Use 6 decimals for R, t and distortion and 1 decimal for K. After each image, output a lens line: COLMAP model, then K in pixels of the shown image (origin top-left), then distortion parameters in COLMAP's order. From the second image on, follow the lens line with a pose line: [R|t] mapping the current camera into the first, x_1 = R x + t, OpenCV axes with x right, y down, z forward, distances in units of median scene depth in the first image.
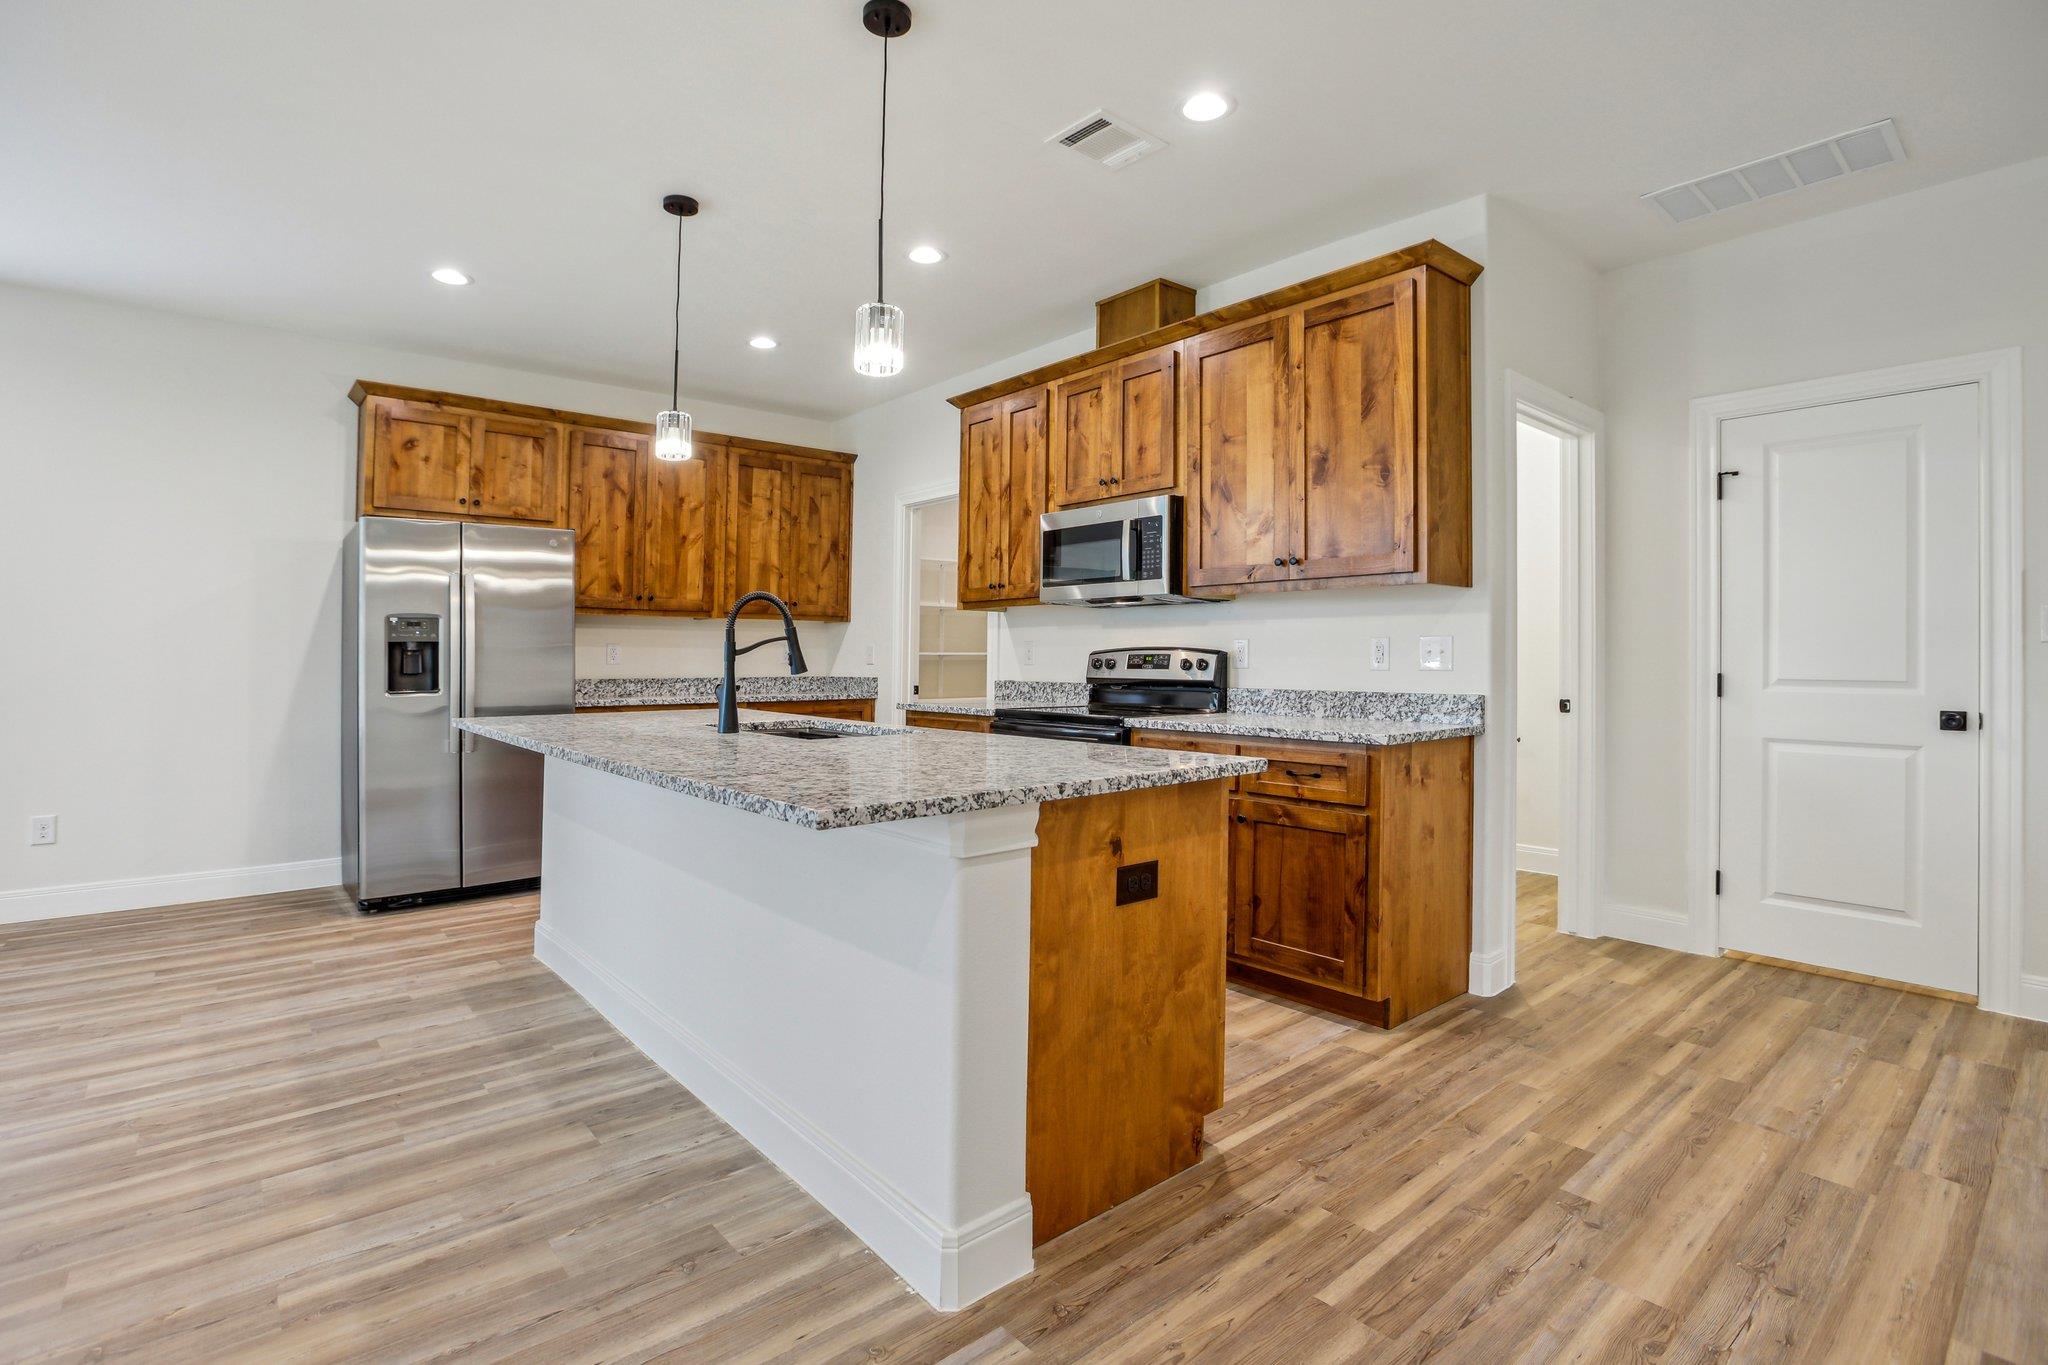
lens RADIAL K [[970.6, 0, 1015.2], [0, 970.6, 644.0], [0, 0, 1]] dist [-0.056647, 0.021680]
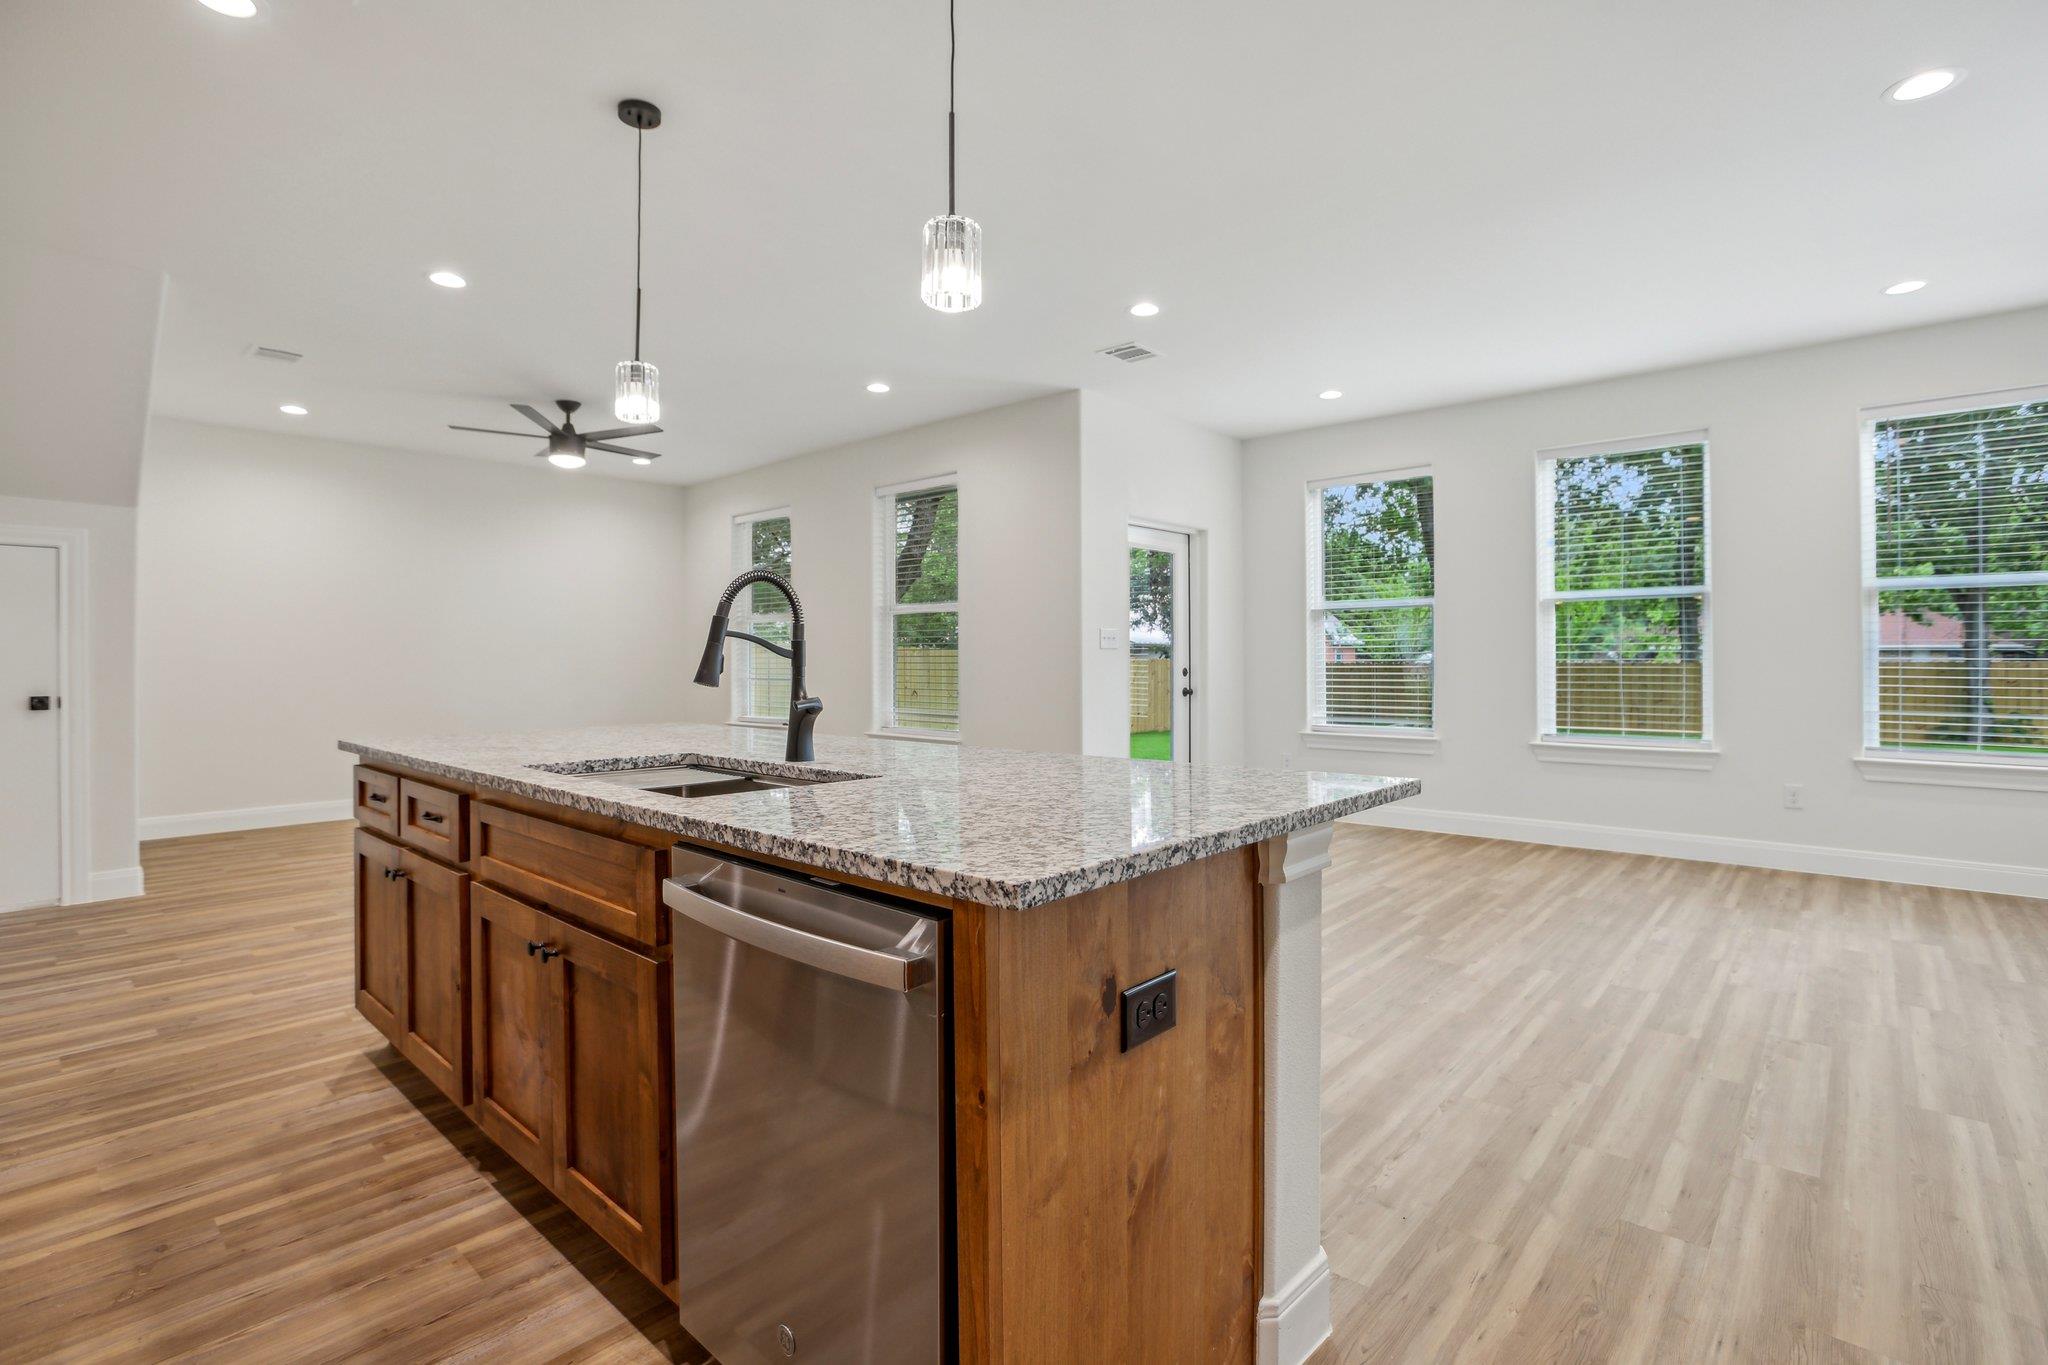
lens RADIAL K [[960.9, 0, 1017.0], [0, 960.9, 662.1], [0, 0, 1]] dist [-0.011791, -0.000029]
pose [[-0.992822, 0.004174, -0.119530, -0.275681], [0.005437, 0.999933, -0.010246, 0.016708], [0.119479, -0.010823, -0.992778, 1.303788]]
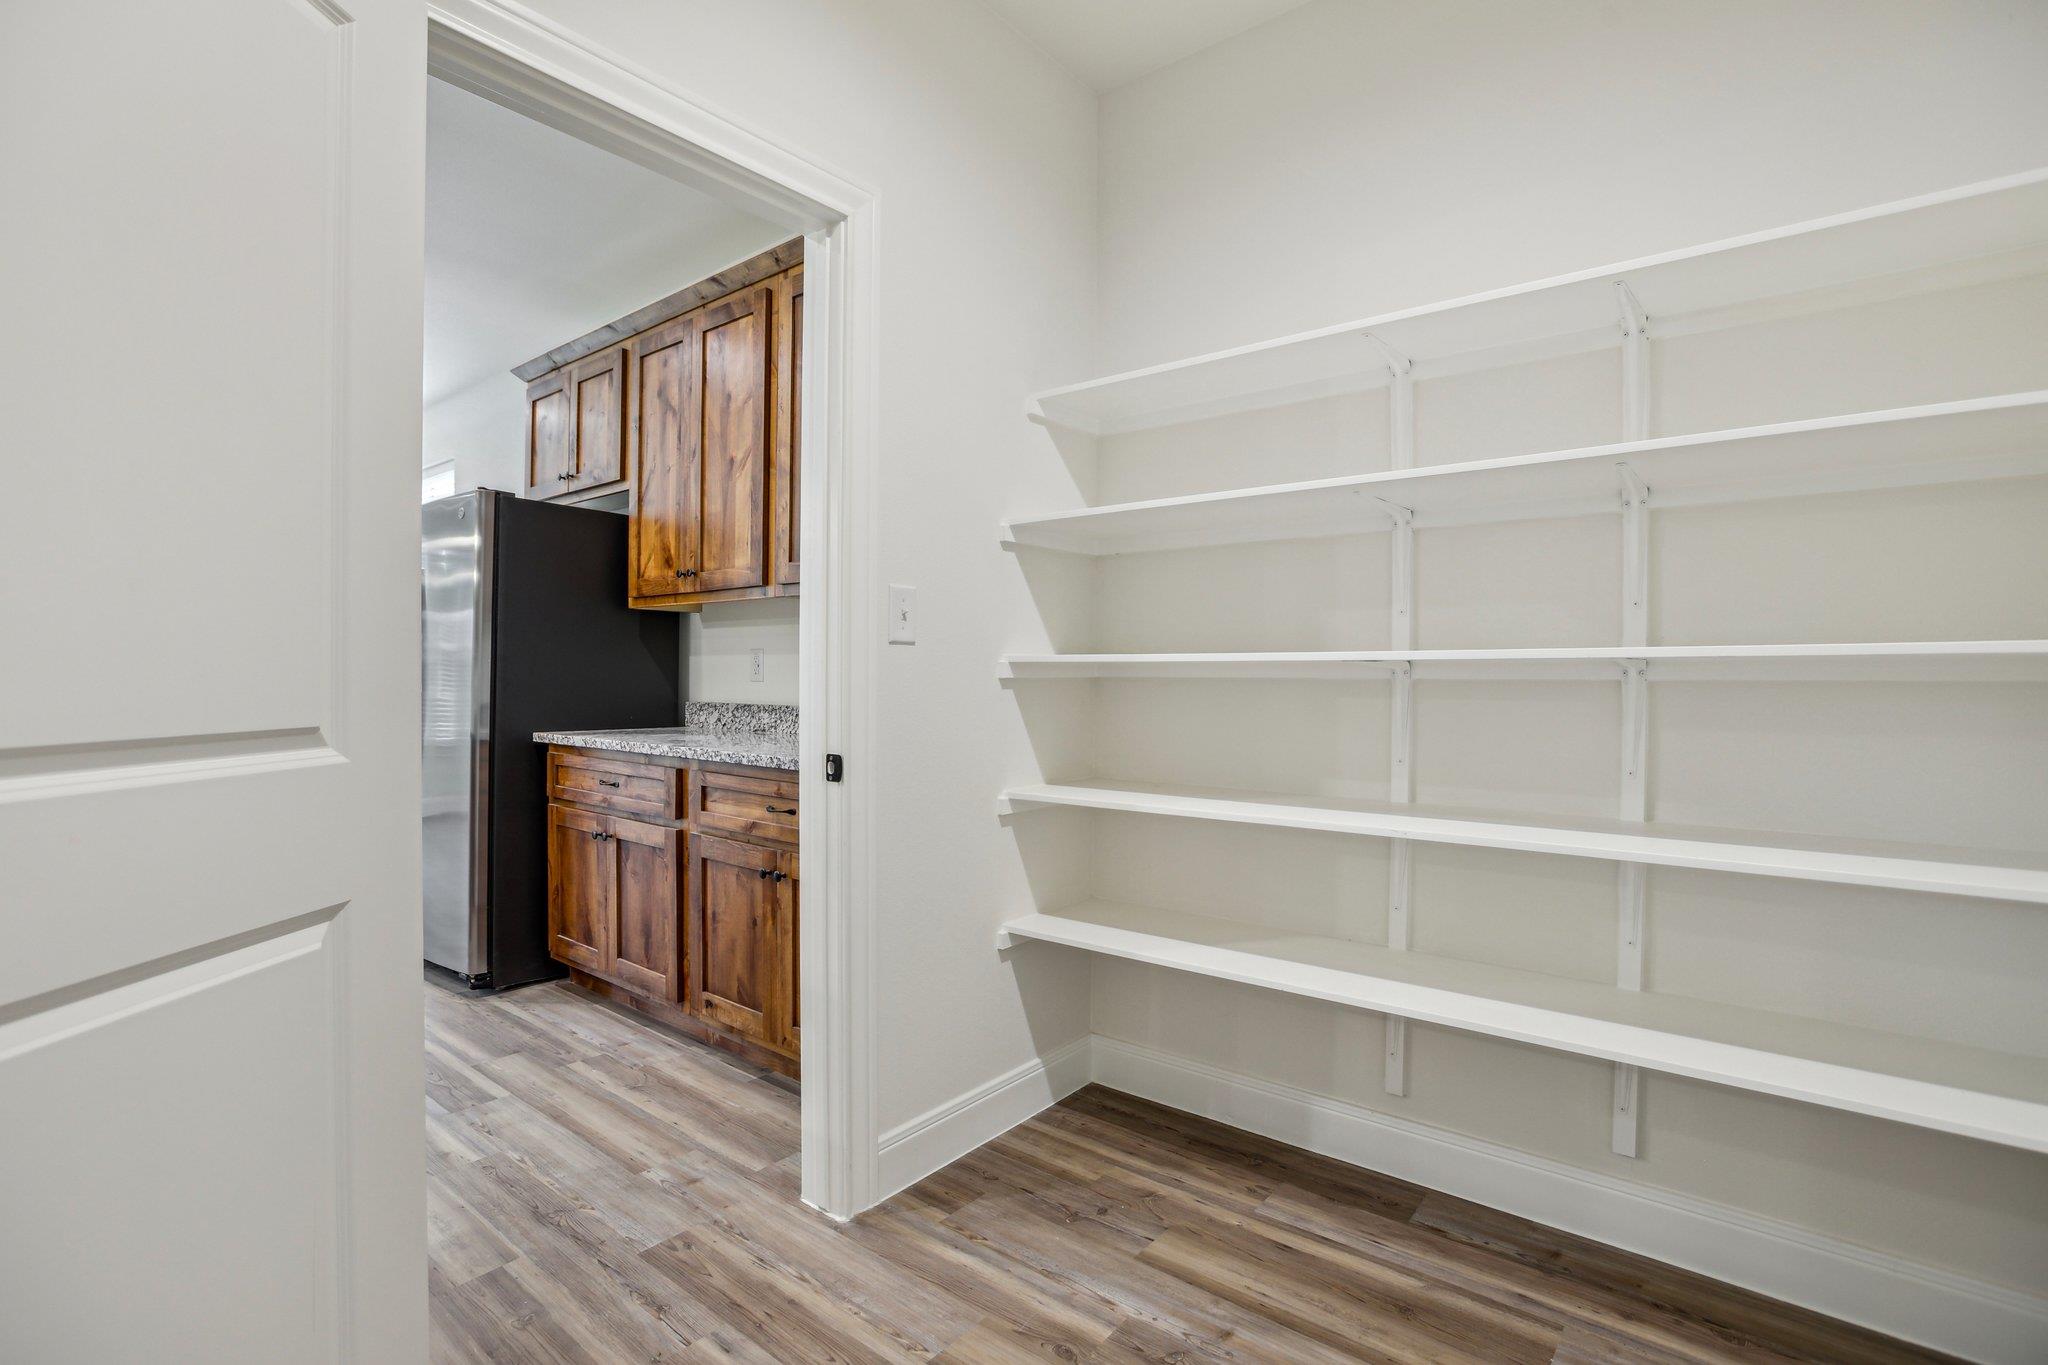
lens RADIAL K [[962.0, 0, 1027.0], [0, 962.0, 675.3], [0, 0, 1]] dist [-0.075417, 0.039108]
pose [[0.179187, -0.002084, -0.983813, 0.341013], [0.009823, 0.999952, -0.000329, 0.026401], [0.983766, -0.009605, 0.179199, 1.498512]]
